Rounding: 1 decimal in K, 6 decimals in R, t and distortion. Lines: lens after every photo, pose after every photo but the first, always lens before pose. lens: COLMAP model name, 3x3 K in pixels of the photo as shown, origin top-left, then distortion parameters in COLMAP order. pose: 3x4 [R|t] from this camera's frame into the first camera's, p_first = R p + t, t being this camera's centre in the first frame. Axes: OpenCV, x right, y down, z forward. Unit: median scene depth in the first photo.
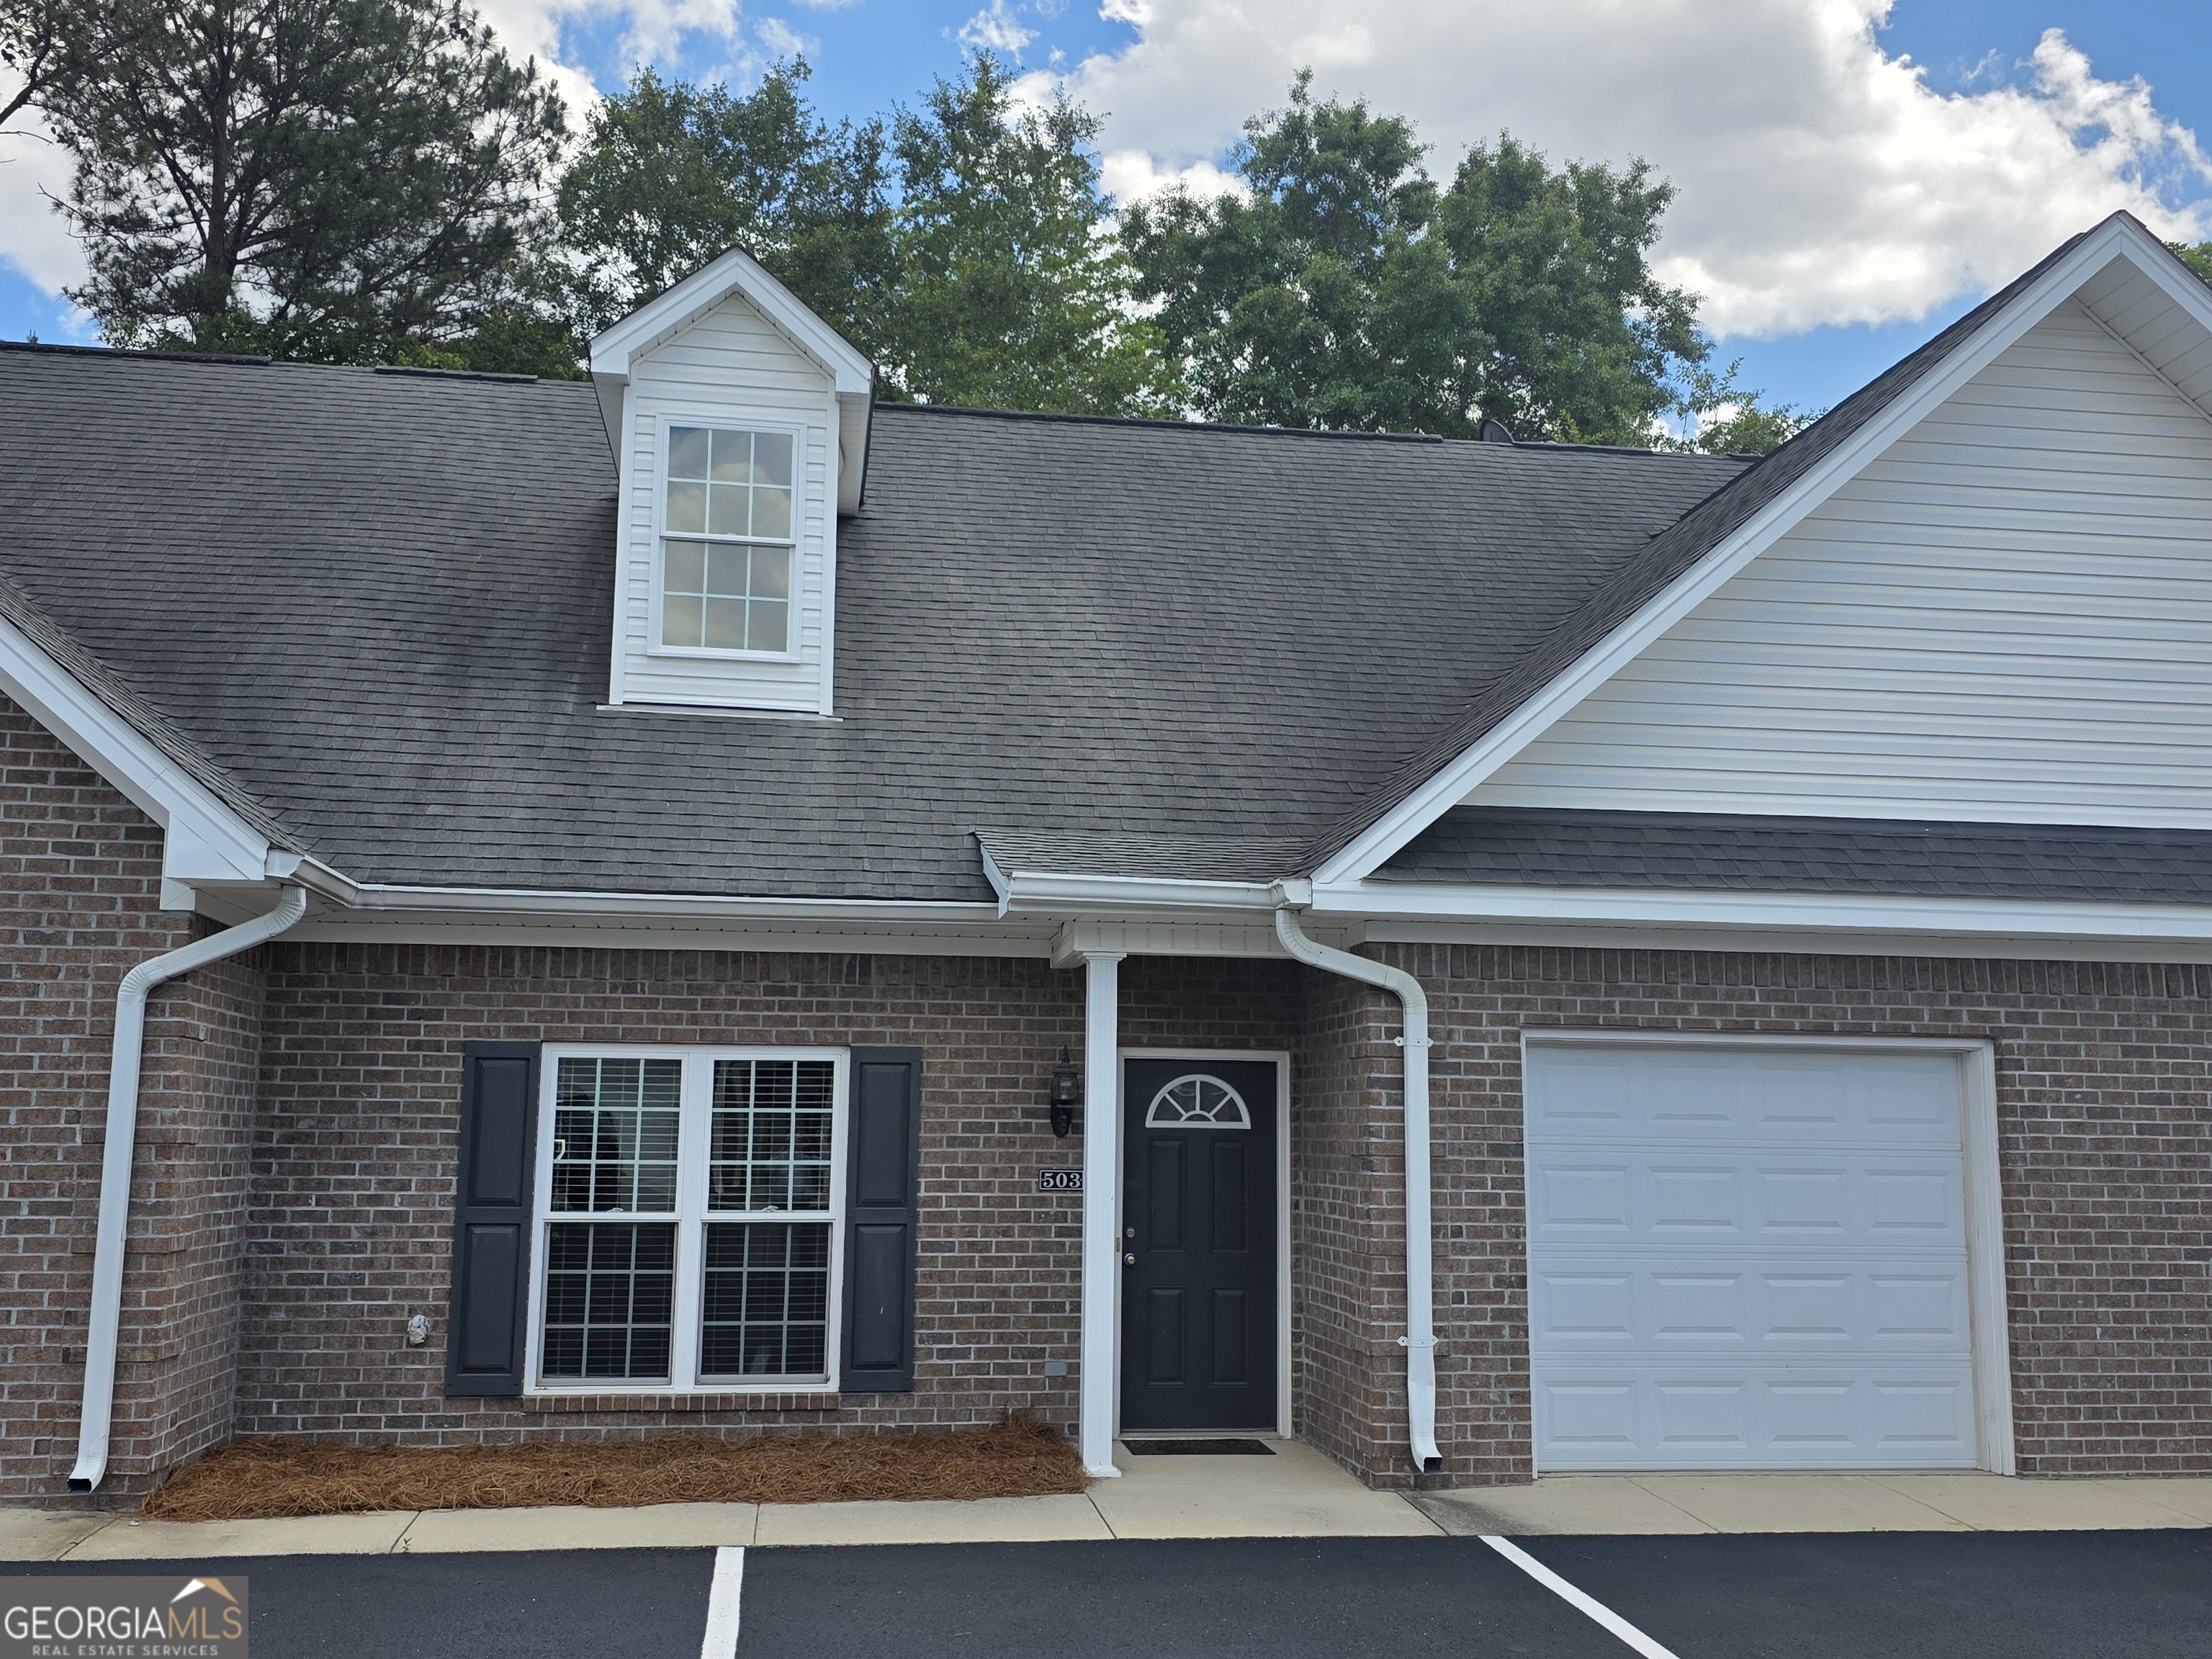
lens RADIAL K [[2134.3, 0, 1106.0], [0, 2134.3, 829.5], [0, 0, 1]] dist [0.117883, -0.206081]
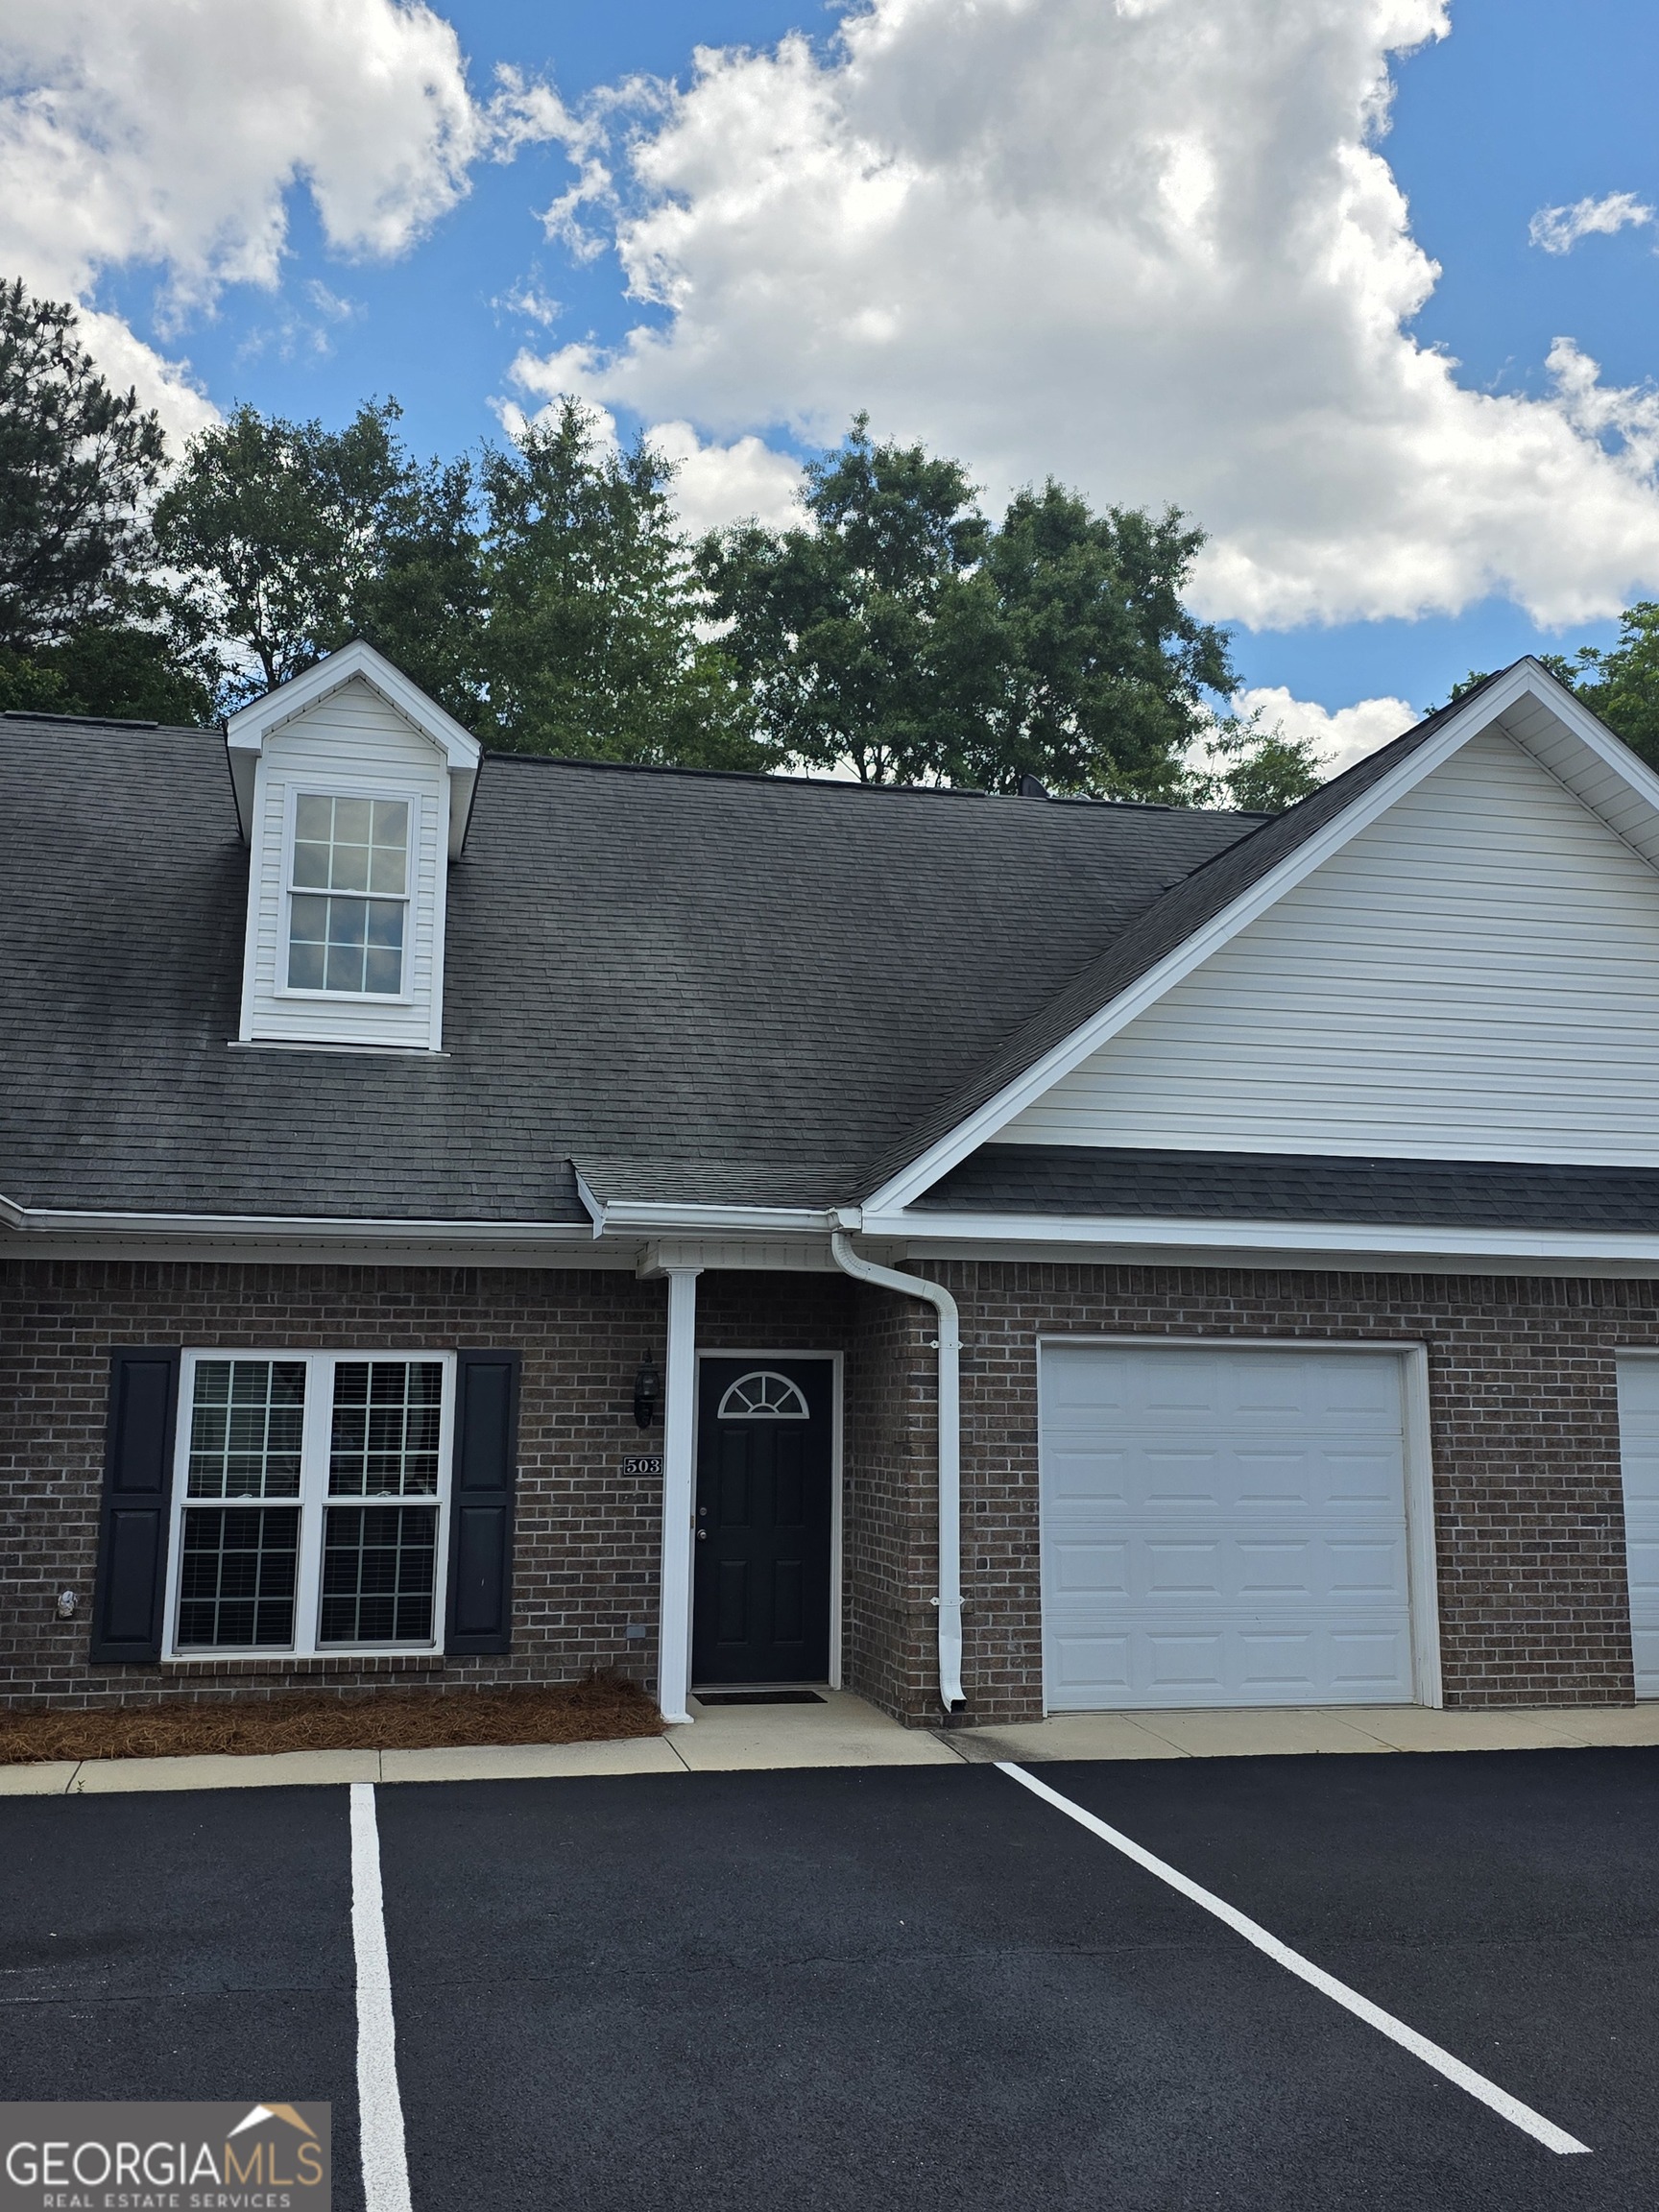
lens RADIAL K [[2122.5, 0, 852.4], [0, 2122.5, 1050.9], [0, 0, 1]] dist [0.160140, -0.399611]
pose [[0.996350, 0.009619, 0.084817, -0.008528], [-0.007484, 0.999648, -0.025456, -0.029962], [-0.085032, 0.024728, 0.996071, -0.154779]]
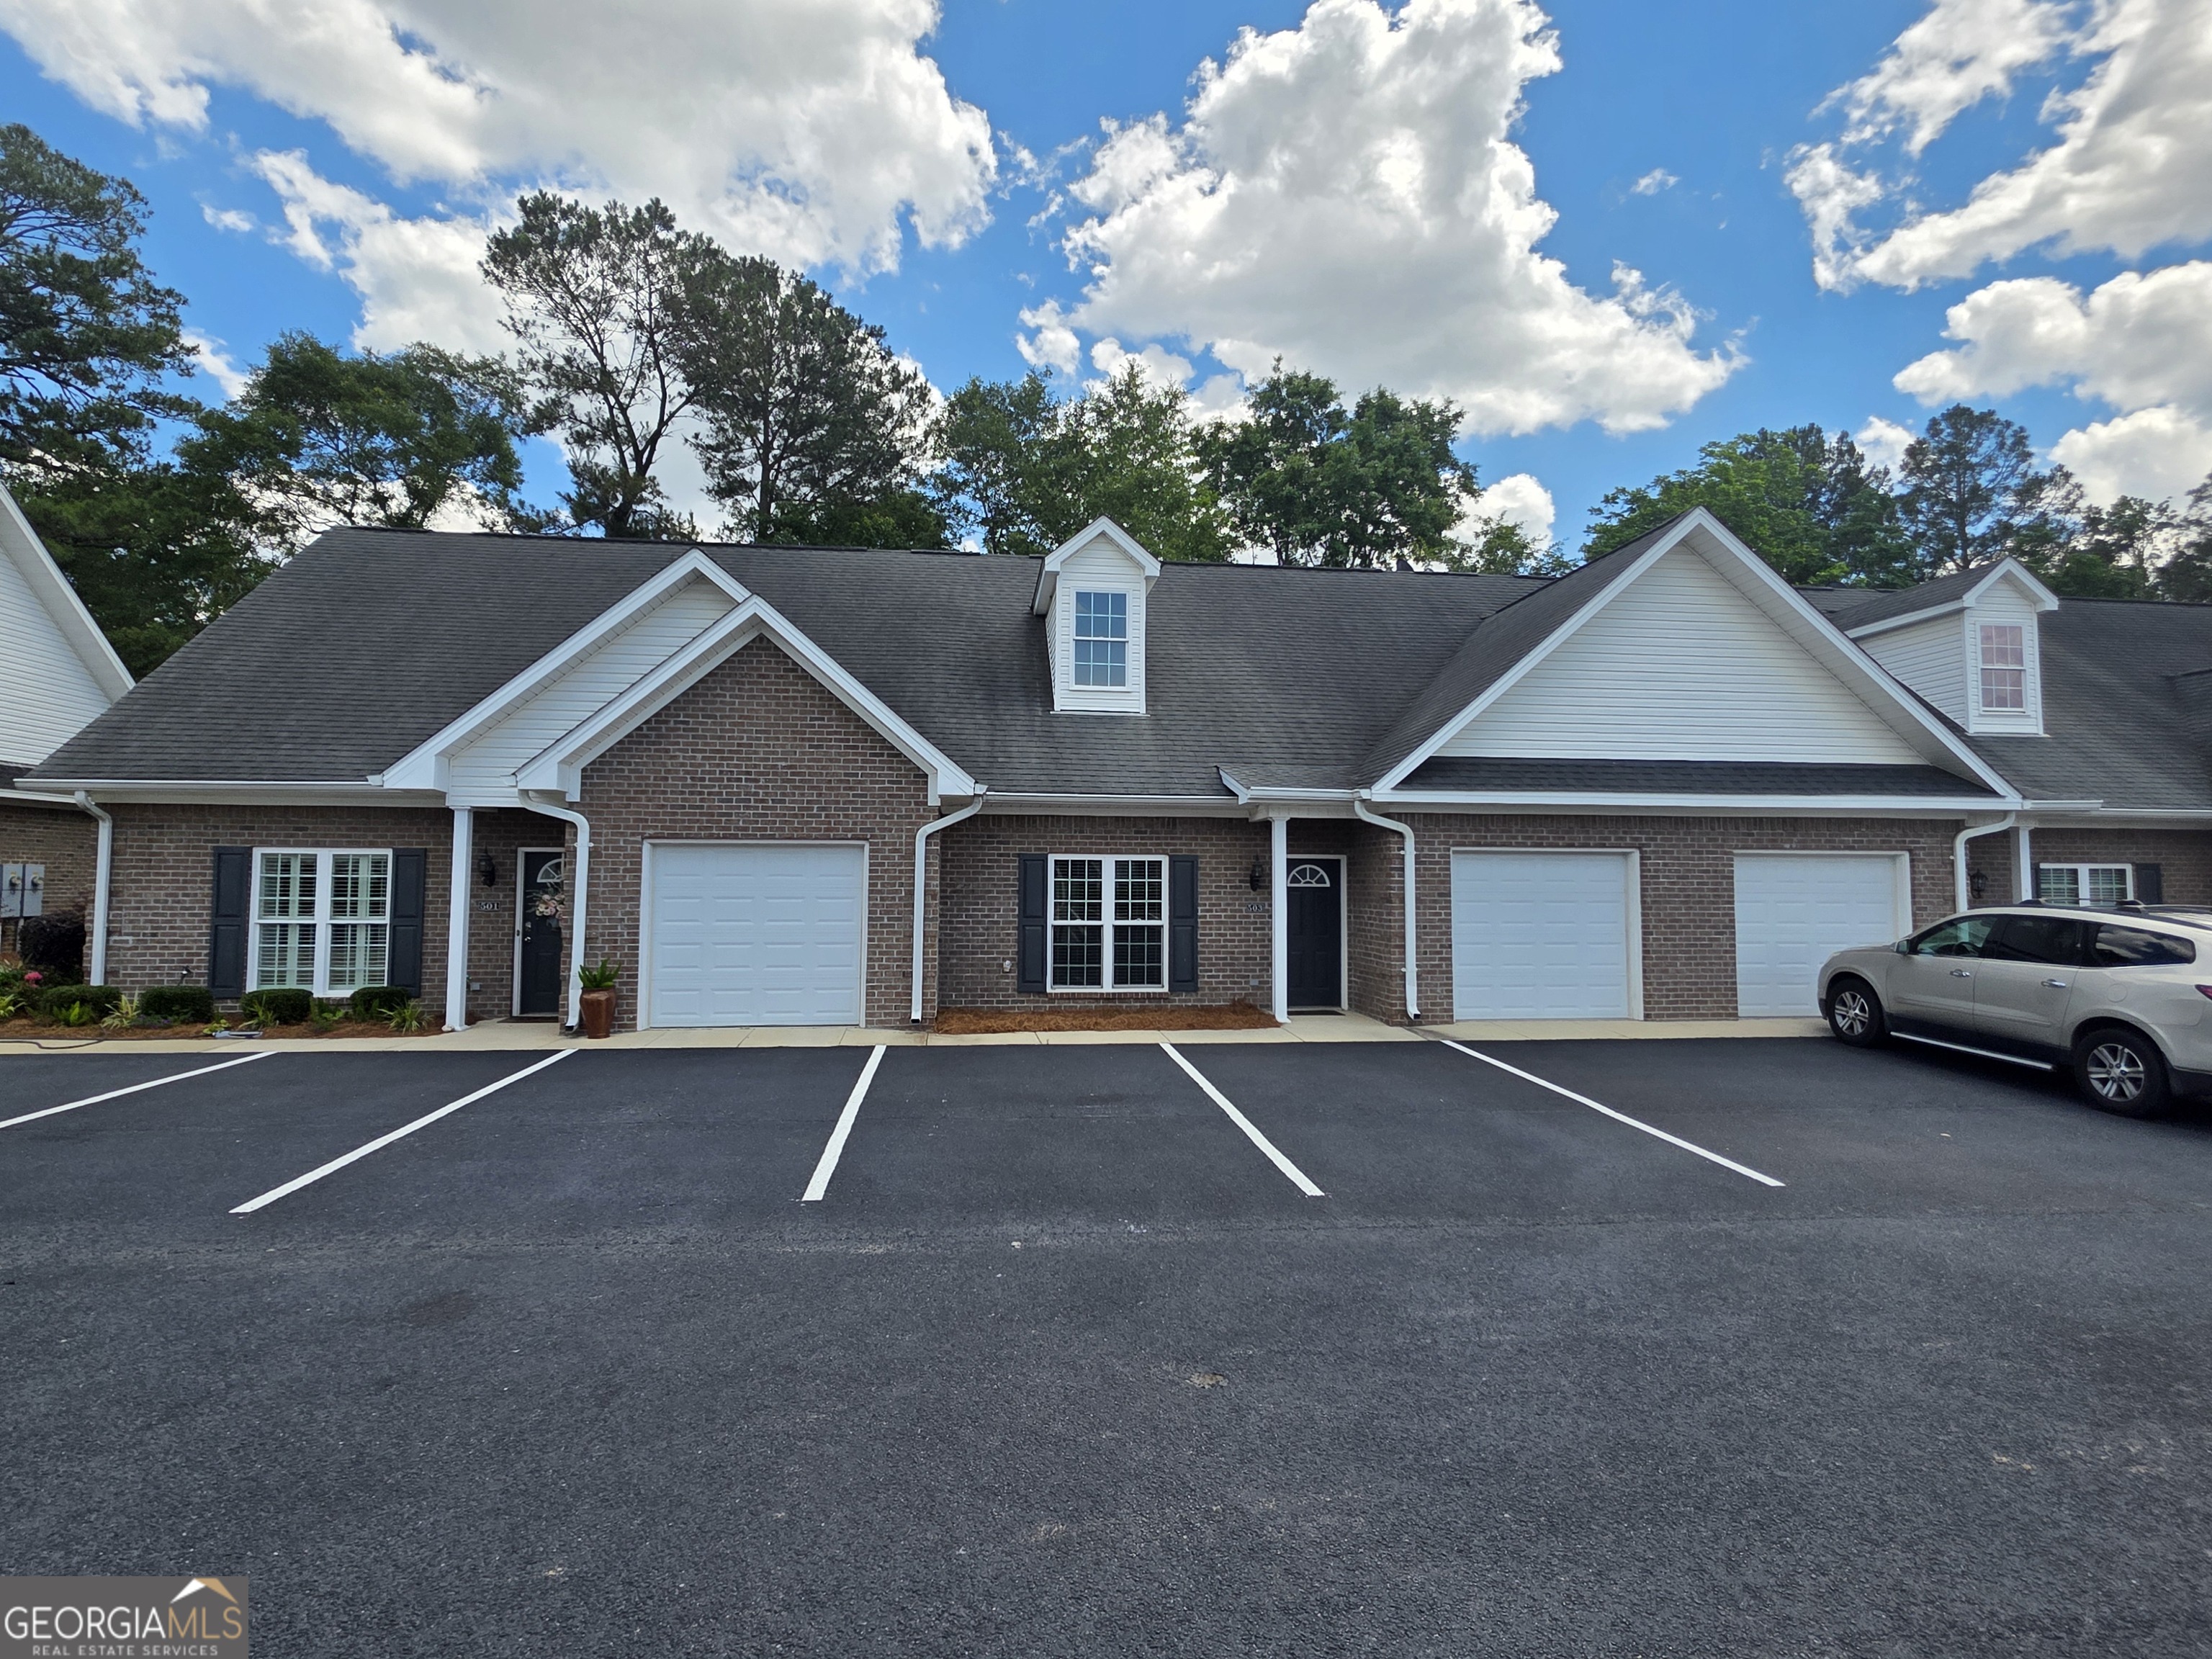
lens RADIAL K [[1132.3, 0, 1093.5], [0, 1132.3, 821.3], [0, 0, 1]] dist [0.002062, -0.000210]
pose [[0.999491, -0.007675, -0.030953, -0.166838], [0.010447, 0.995851, 0.090397, -0.054903], [0.030131, -0.090674, 0.995425, -0.291201]]
